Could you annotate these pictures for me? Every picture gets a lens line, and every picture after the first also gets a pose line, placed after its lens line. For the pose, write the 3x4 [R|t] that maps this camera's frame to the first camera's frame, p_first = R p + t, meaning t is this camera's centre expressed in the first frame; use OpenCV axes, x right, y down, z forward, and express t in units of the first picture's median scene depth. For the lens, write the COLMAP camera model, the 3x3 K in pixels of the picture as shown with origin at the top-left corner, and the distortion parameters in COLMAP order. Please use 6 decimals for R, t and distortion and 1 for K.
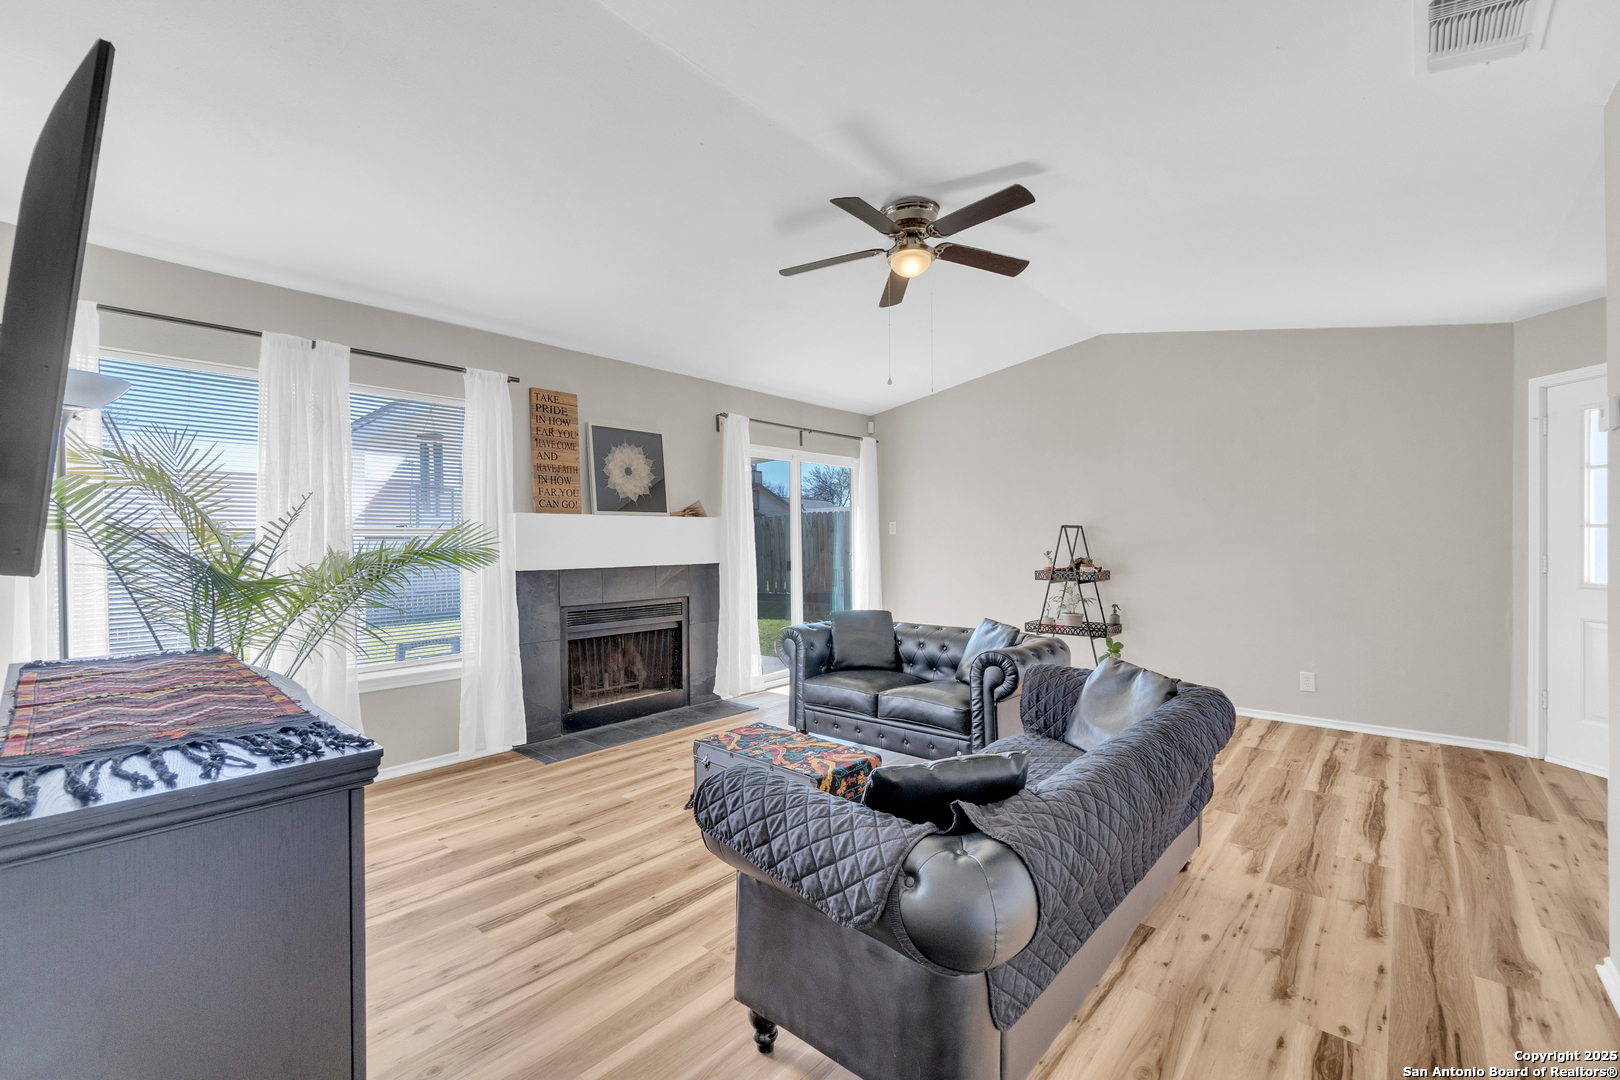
lens RADIAL K [[693.5, 0, 801.5], [0, 693.5, 550.5], [0, 0, 1]] dist [-0.004132, 0.001024]
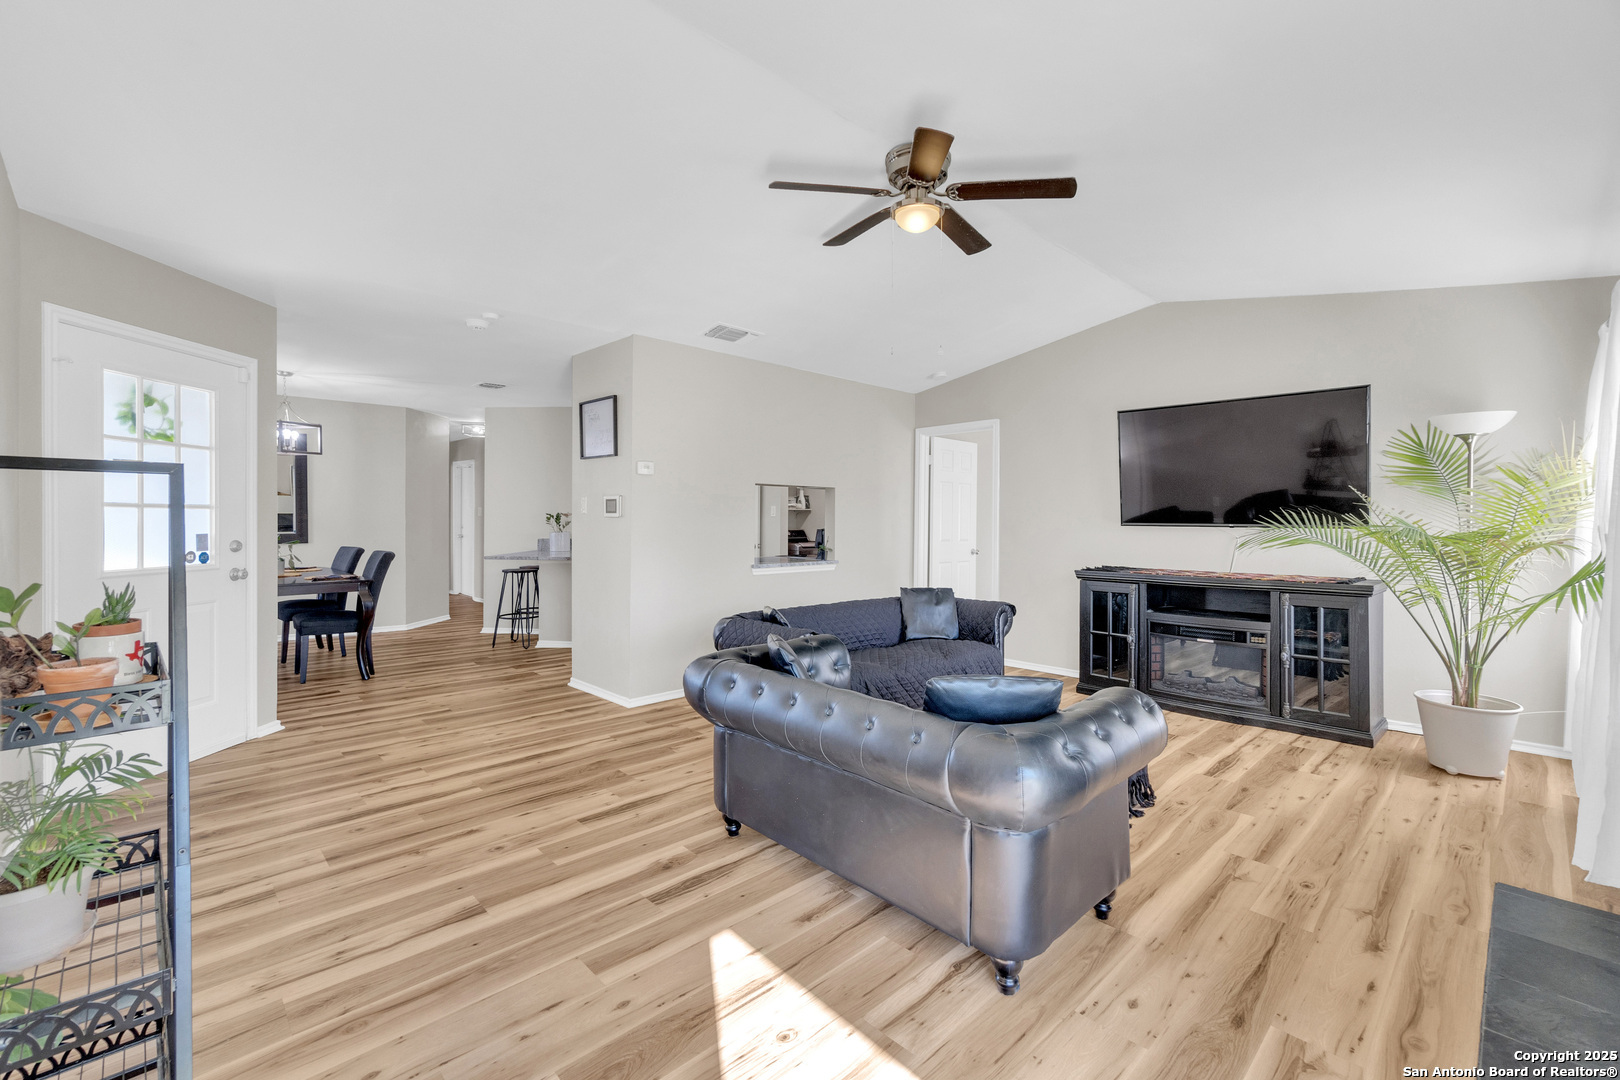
lens RADIAL K [[693.5, 0, 810.2], [0, 693.5, 531.9], [0, 0, 1]] dist [-0.004132, 0.001024]
pose [[-0.996417, 0.001052, 0.084574, 0.214883], [0.003783, 0.999476, 0.032133, -0.027728], [-0.084496, 0.032338, -0.995899, 1.893890]]
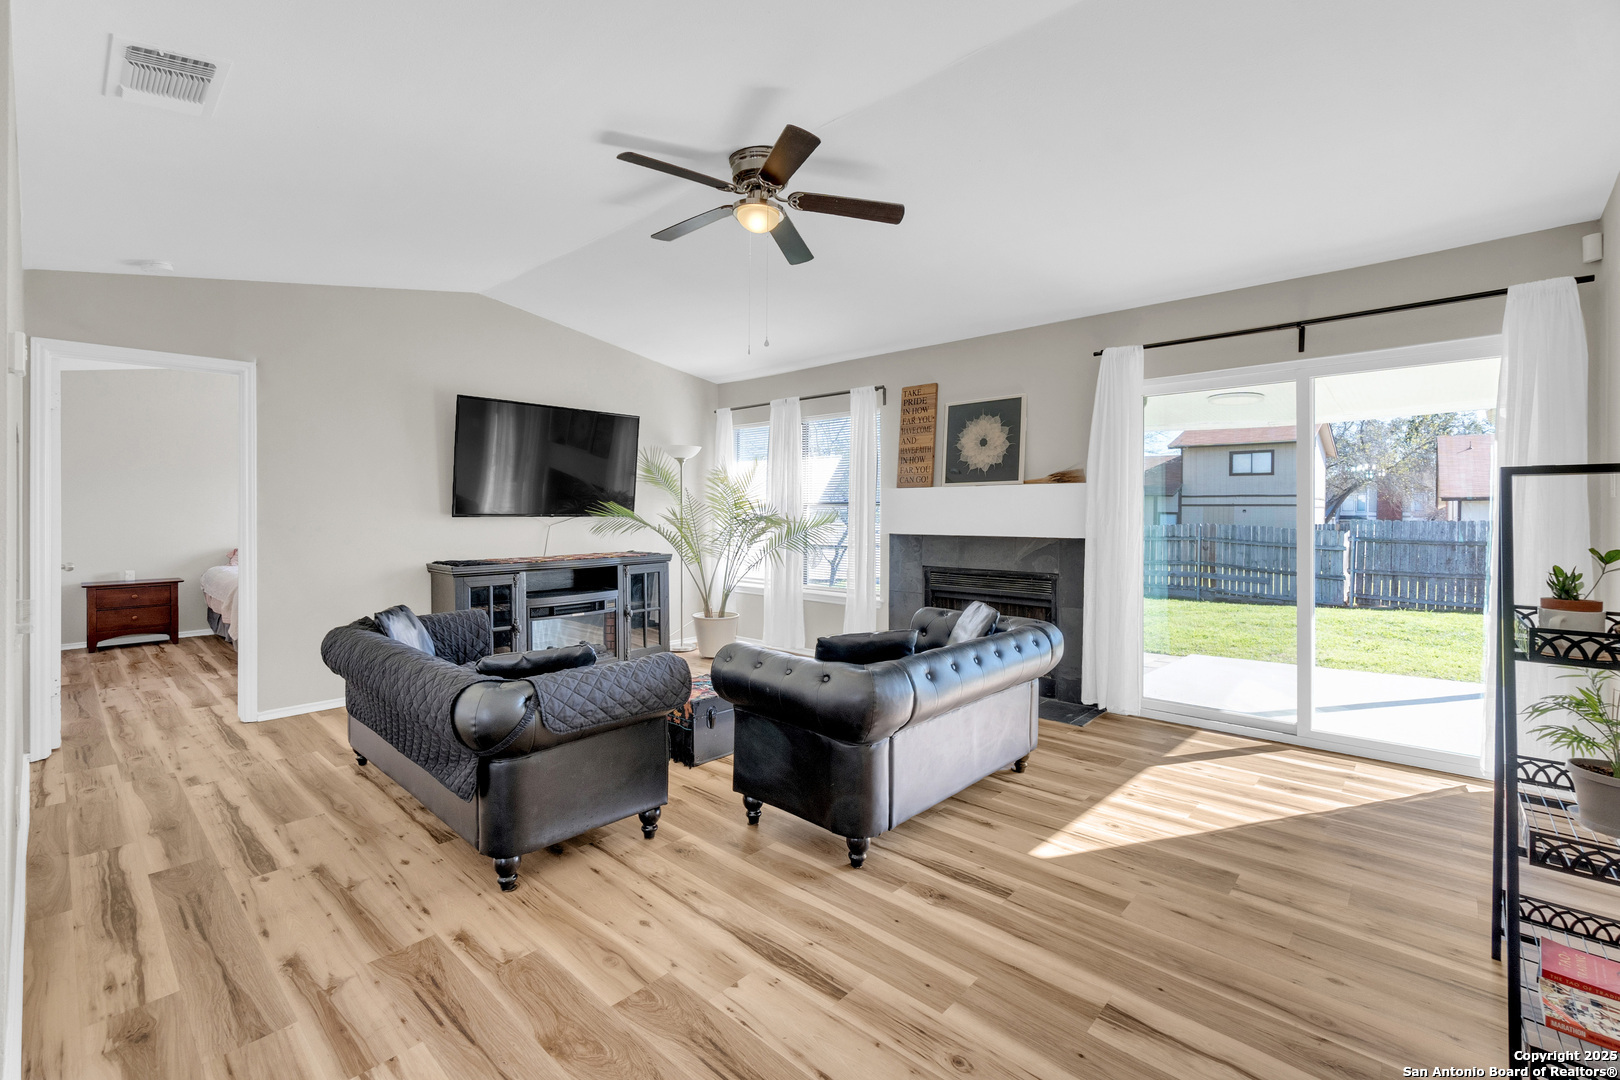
lens RADIAL K [[693.5, 0, 810.4], [0, 693.5, 511.1], [0, 0, 1]] dist [-0.004132, 0.001024]
pose [[-0.016735, 0.004345, -0.999851, 1.087709], [-0.015467, 0.999870, 0.004604, -0.019210], [0.999740, 0.015542, -0.016666, 1.069374]]
